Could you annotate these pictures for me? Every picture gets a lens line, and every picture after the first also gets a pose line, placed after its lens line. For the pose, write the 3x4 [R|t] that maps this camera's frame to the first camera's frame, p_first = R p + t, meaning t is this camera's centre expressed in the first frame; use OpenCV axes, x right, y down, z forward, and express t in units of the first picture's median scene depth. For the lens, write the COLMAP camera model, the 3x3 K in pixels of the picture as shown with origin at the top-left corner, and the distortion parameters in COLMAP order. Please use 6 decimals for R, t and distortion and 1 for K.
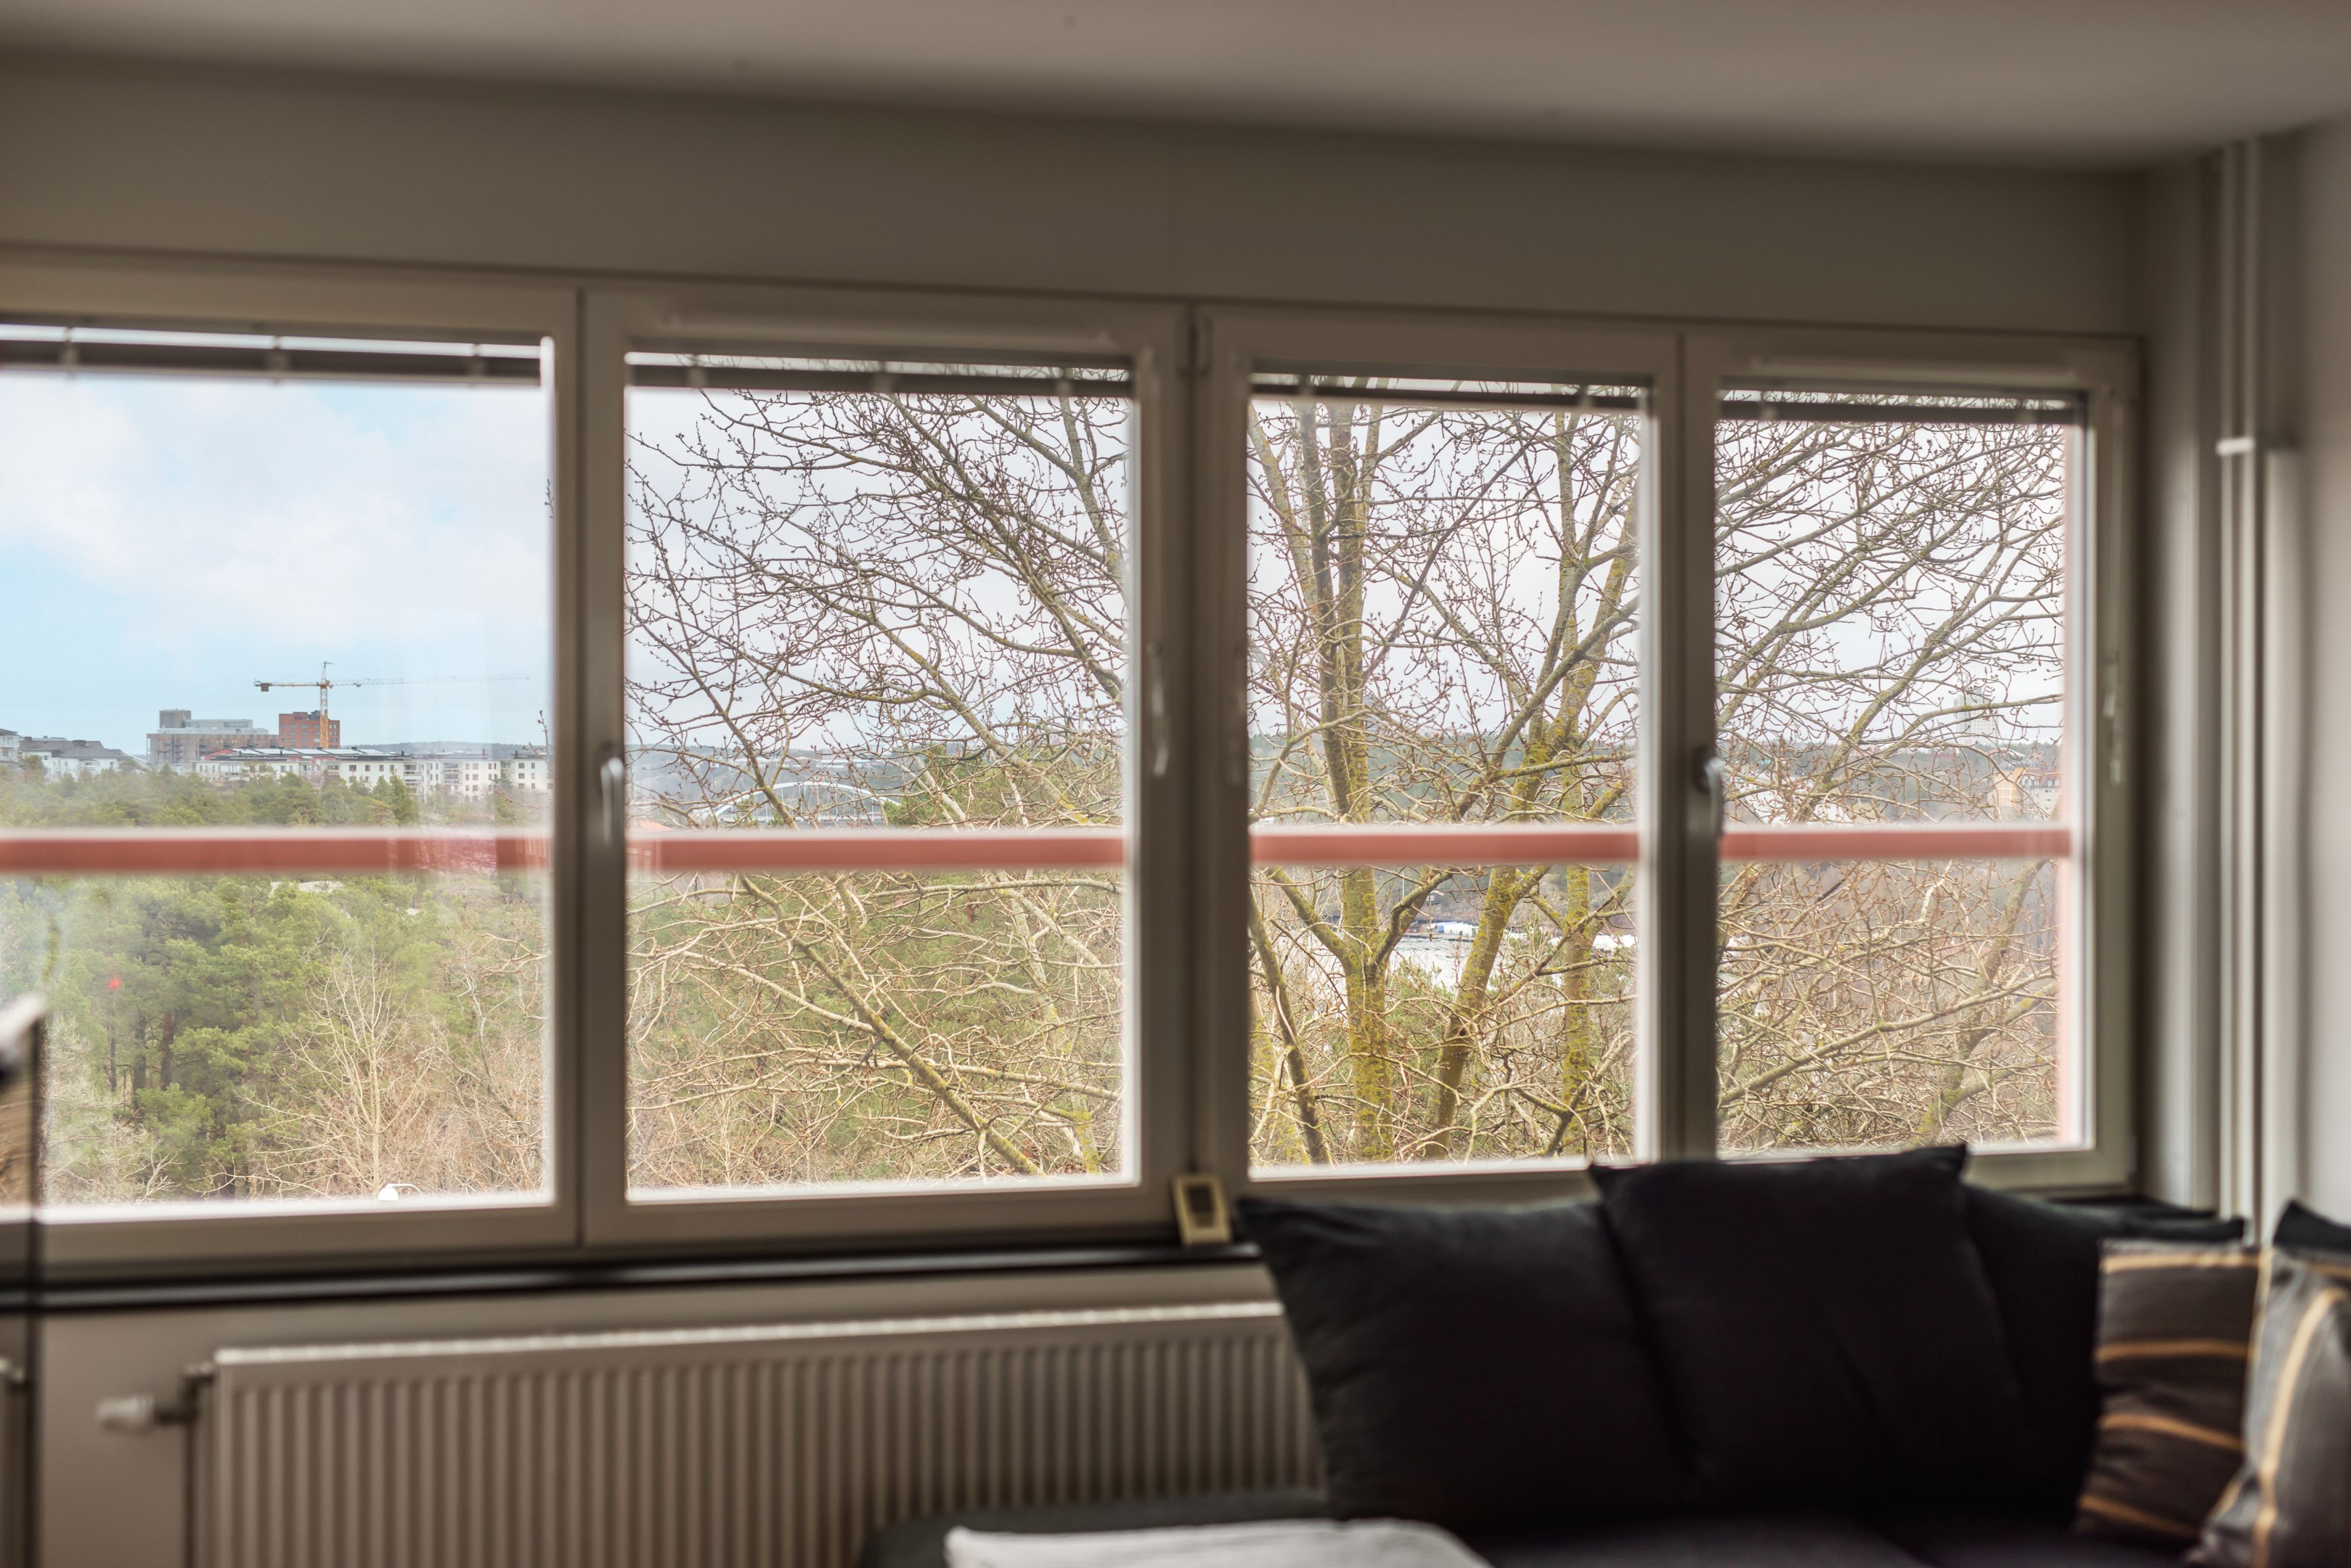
lens RADIAL K [[3248.3, 0, 1175.5], [0, 3248.3, 784.0], [0, 0, 1]] dist [-0.031067, -0.048394]
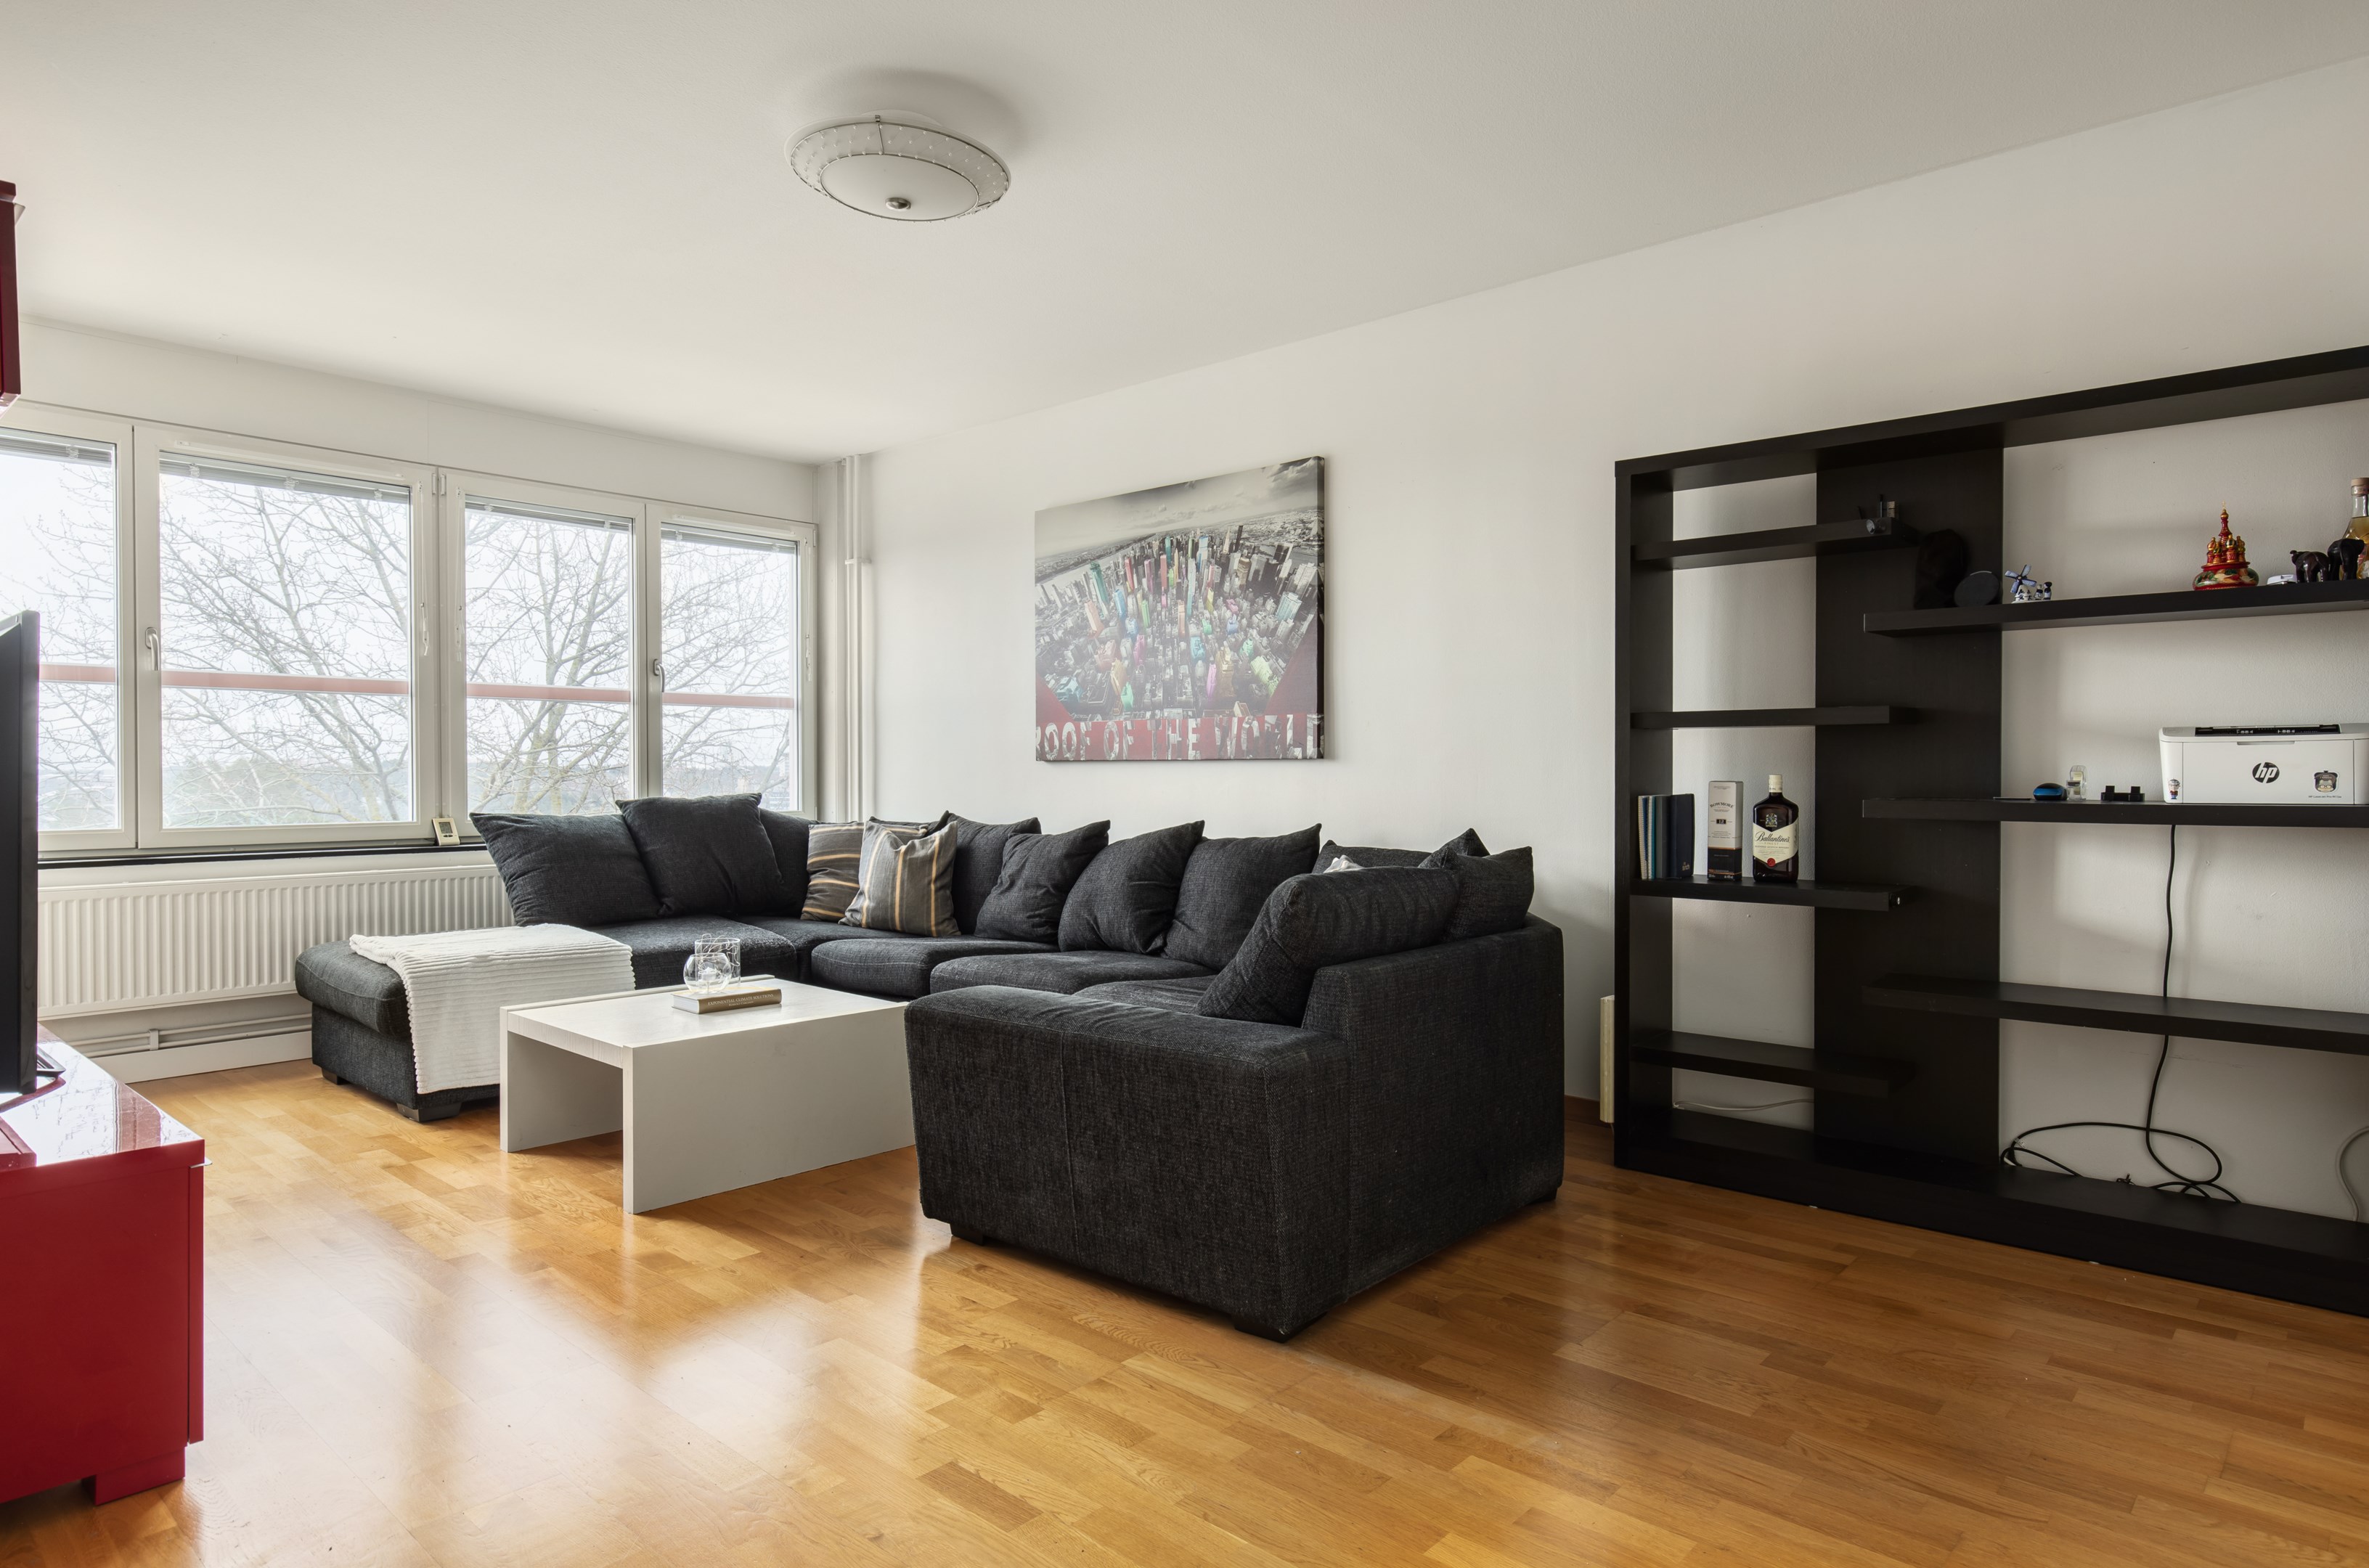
lens RADIAL K [[1348.9, 0, 1184.5], [0, 1348.9, 784.0], [0, 0, 1]] dist [0.000976, 0.000324]
pose [[0.843381, -0.007303, 0.537266, -0.072219], [0.006680, 0.999973, 0.003107, 0.097192], [-0.537274, 0.000968, 0.843407, -0.181843]]
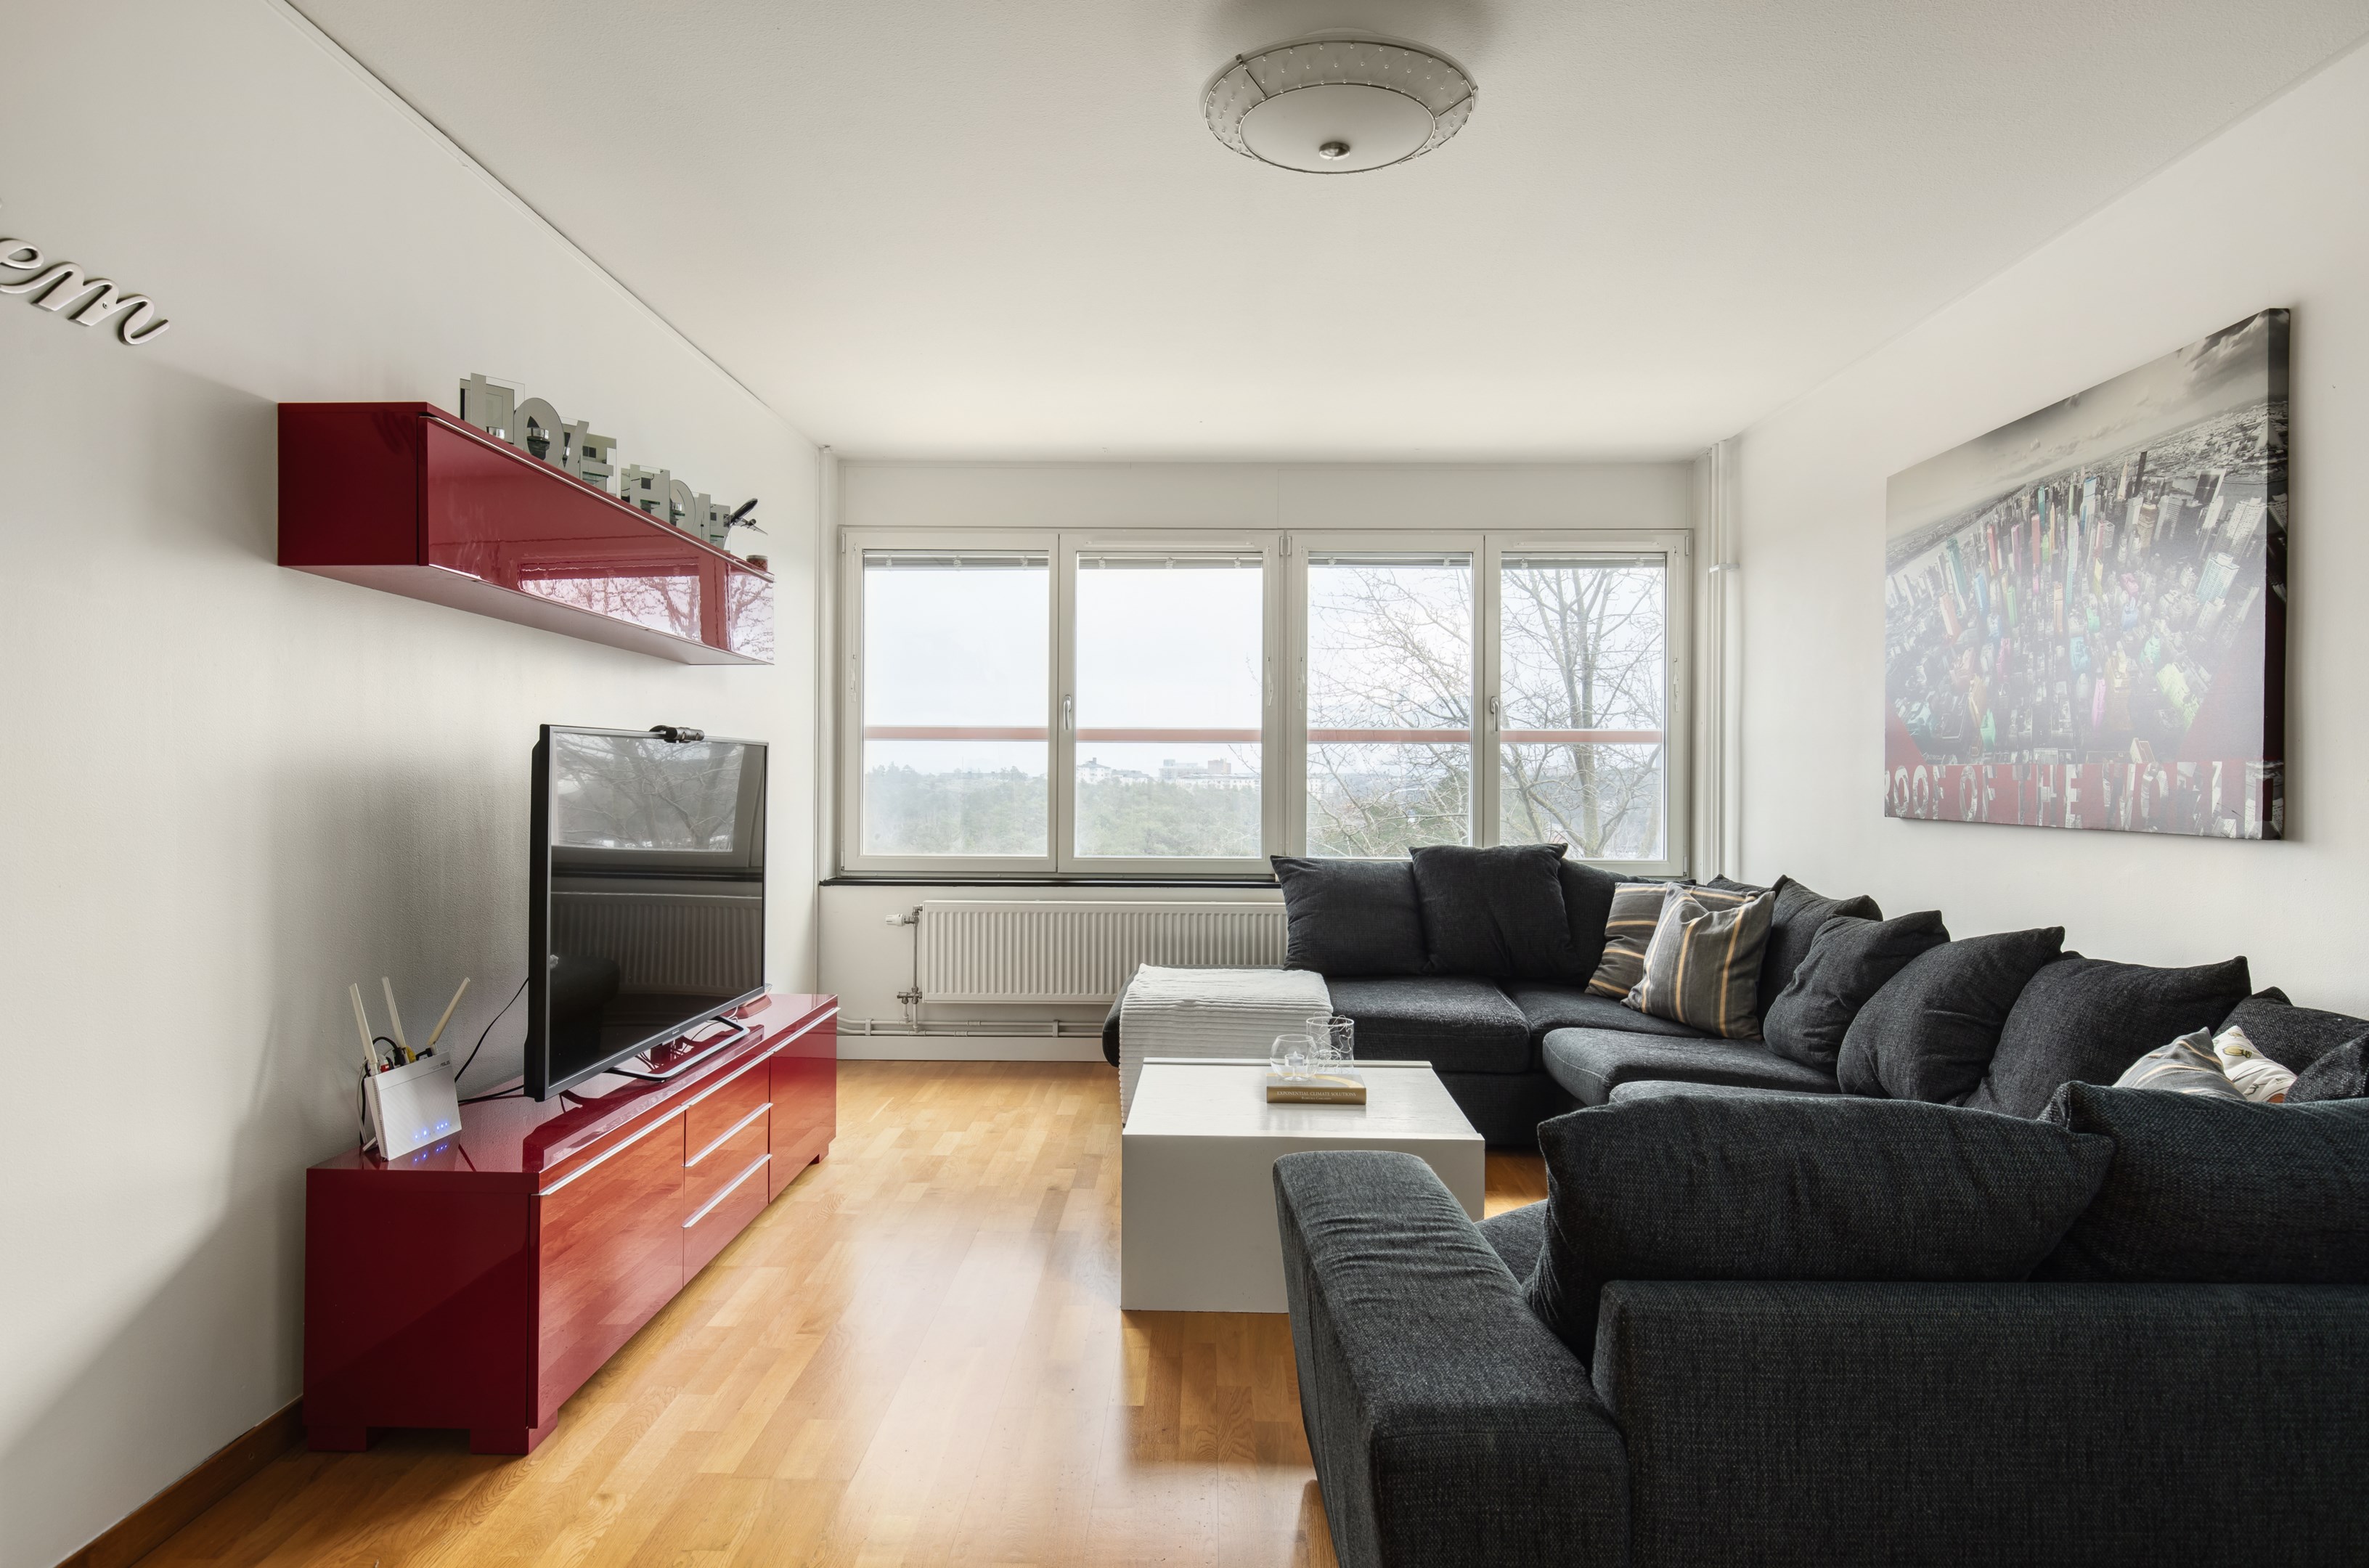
lens RADIAL K [[1319.5, 0, 1175.9], [0, 1319.5, 779.6], [0, 0, 1]] dist [-0.002176, -0.001355]
pose [[0.957235, 0.005004, -0.289269, 0.239736], [-0.007090, 0.999956, -0.006162, 0.066542], [0.289226, 0.007949, 0.957228, -0.067226]]
